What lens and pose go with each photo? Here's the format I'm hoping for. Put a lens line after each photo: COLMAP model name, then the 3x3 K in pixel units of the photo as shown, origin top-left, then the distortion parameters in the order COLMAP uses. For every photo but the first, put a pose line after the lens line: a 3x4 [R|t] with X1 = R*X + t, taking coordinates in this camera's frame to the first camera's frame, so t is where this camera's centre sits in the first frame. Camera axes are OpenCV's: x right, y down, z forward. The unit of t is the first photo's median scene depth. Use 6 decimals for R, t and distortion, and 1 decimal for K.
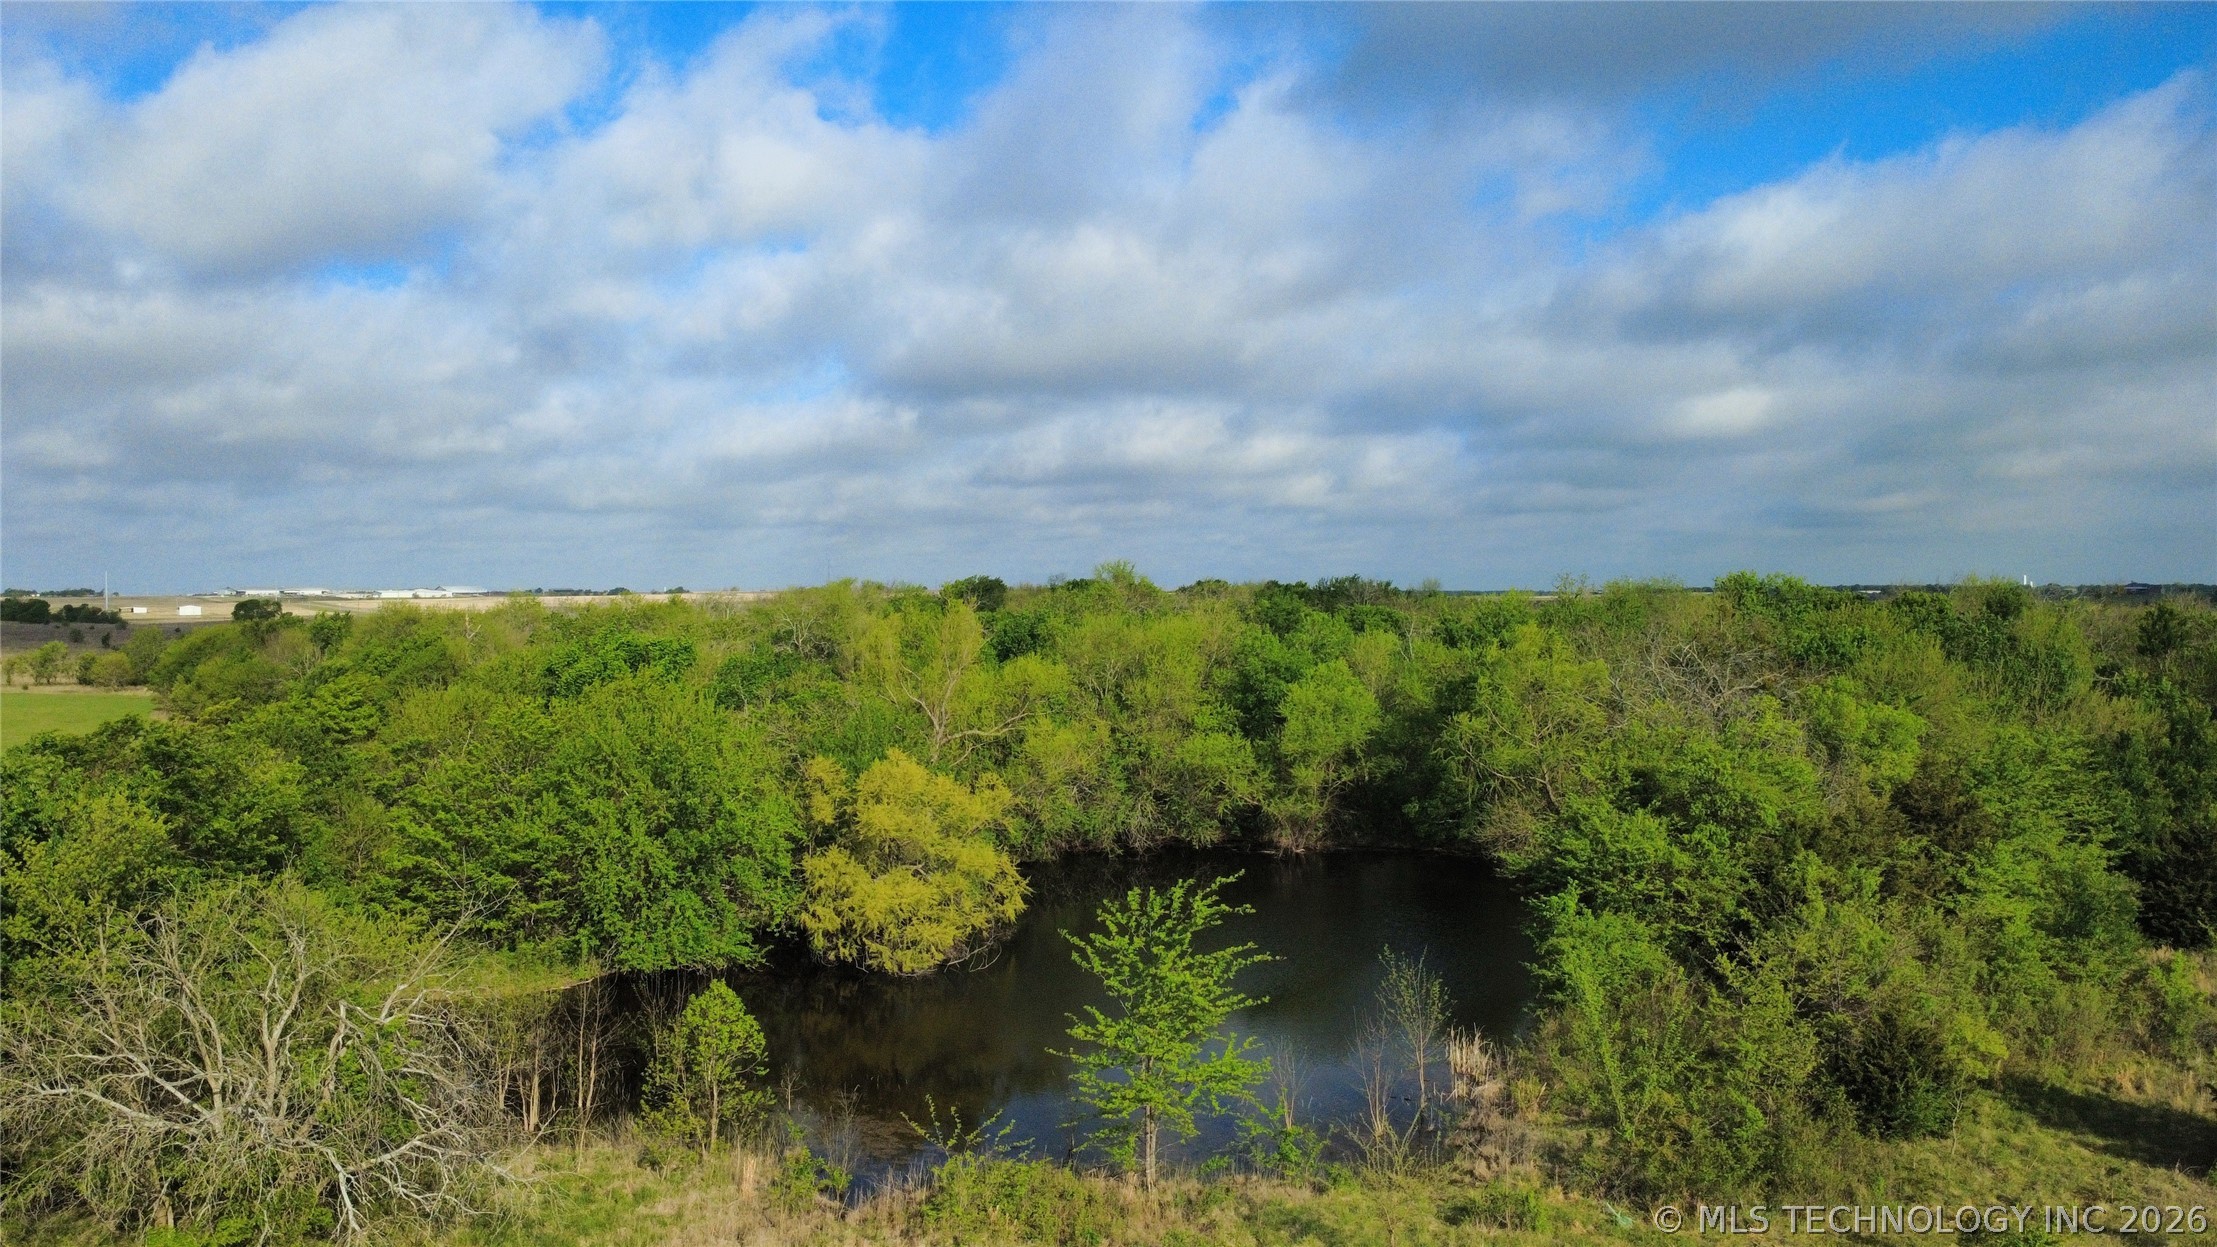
lens RADIAL K [[1610.7, 0, 1109.3], [0, 1610.7, 629.1], [0, 0, 1]] dist [-0.005554, 0.000764]
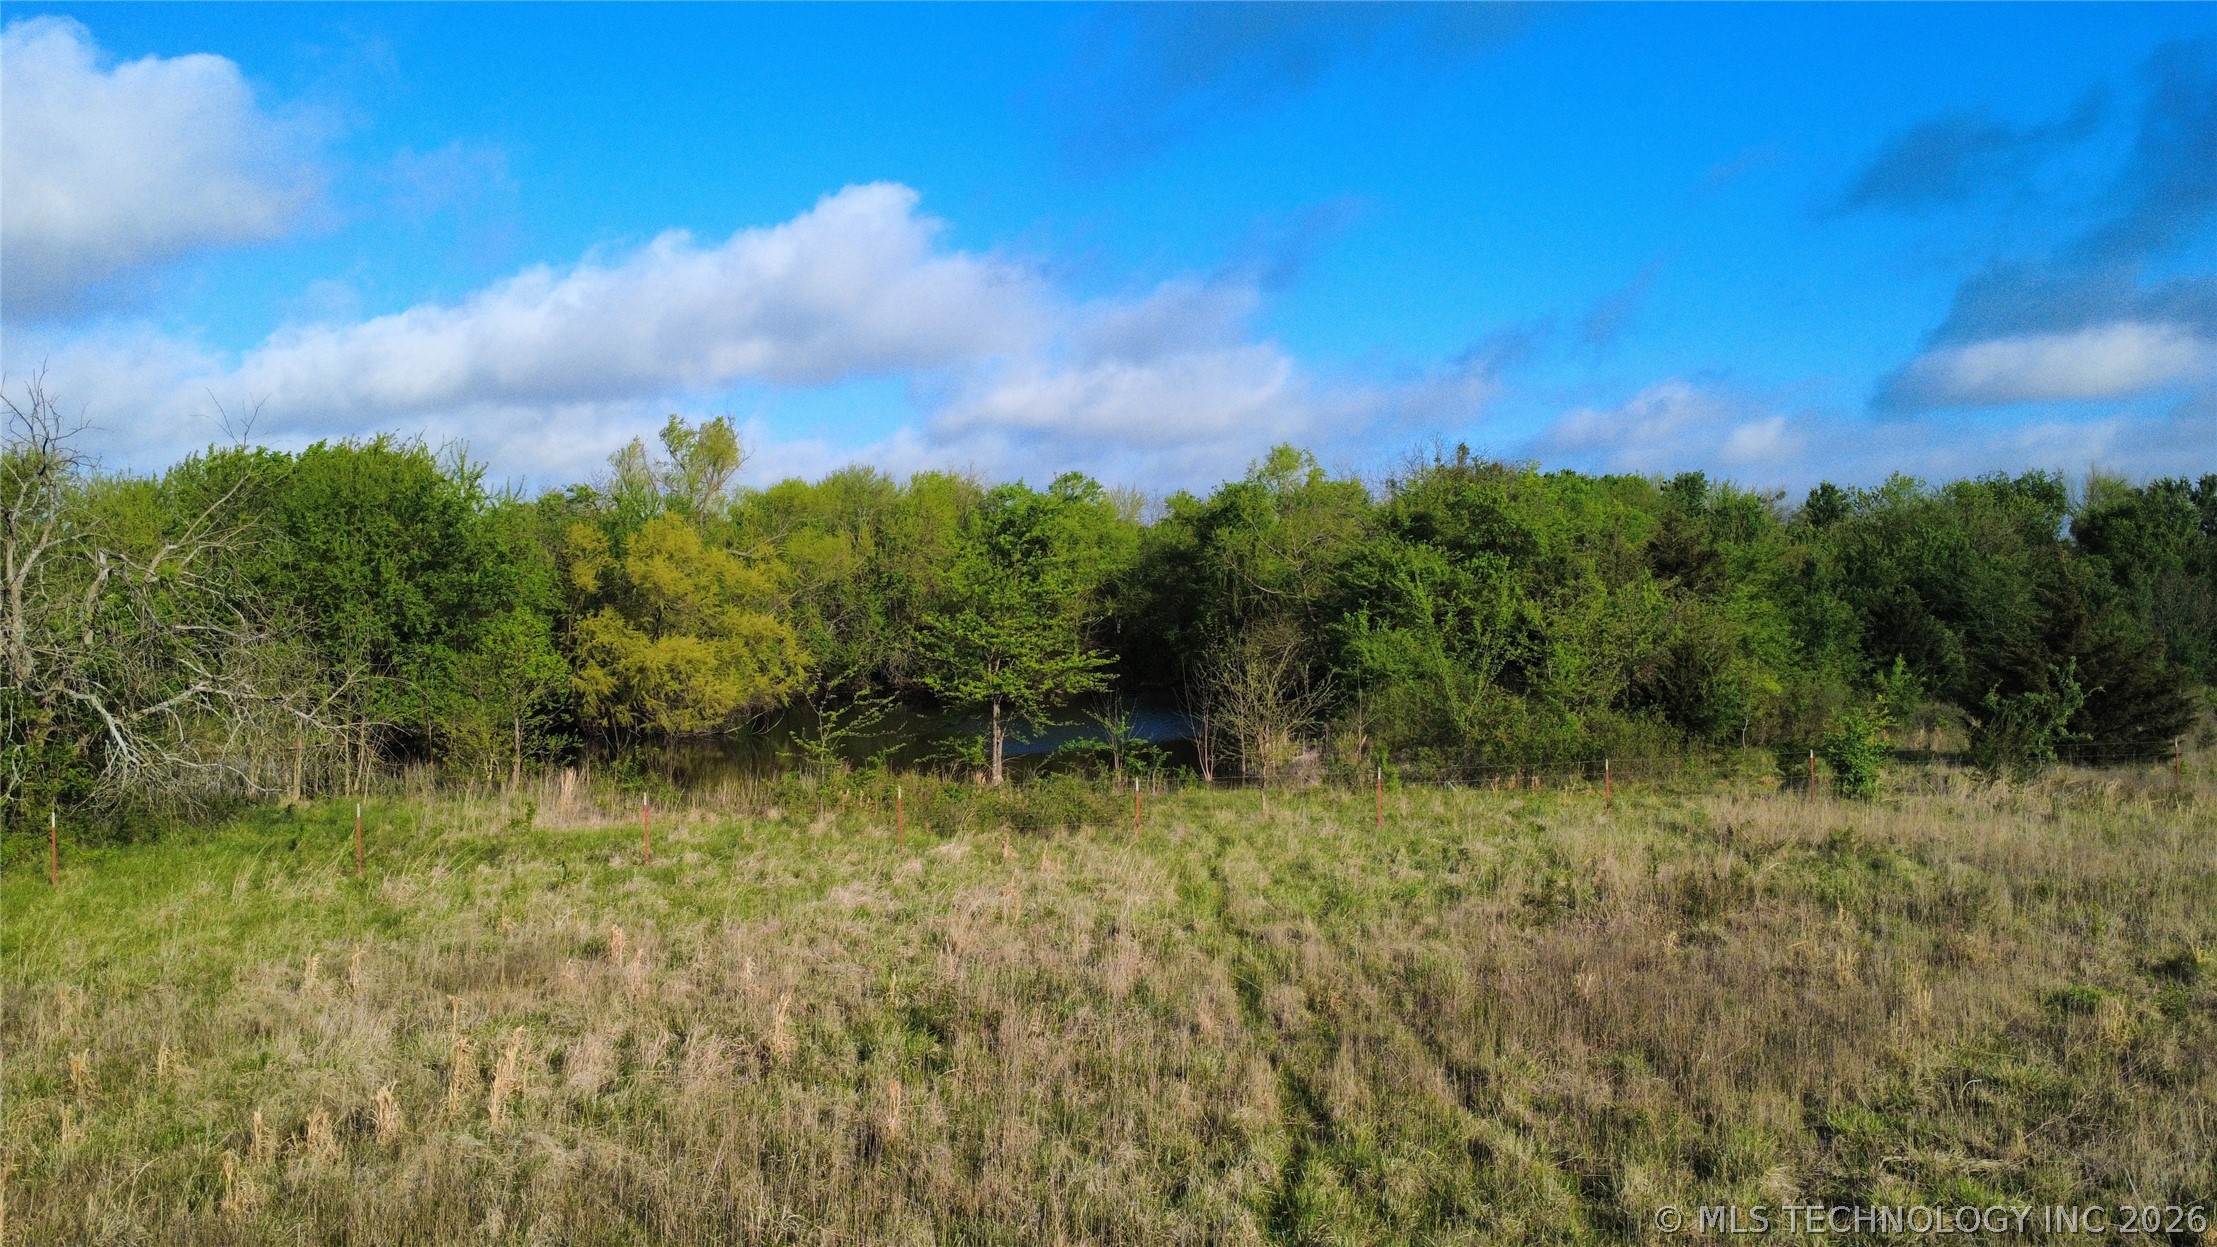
lens RADIAL K [[1610.7, 0, 1109.3], [0, 1610.7, 629.1], [0, 0, 1]] dist [-0.005554, 0.000764]
pose [[0.982723, -0.002495, 0.185064, -0.039118], [0.003945, 0.999964, -0.007470, 0.113518], [-0.185039, 0.008071, 0.982698, 0.012814]]
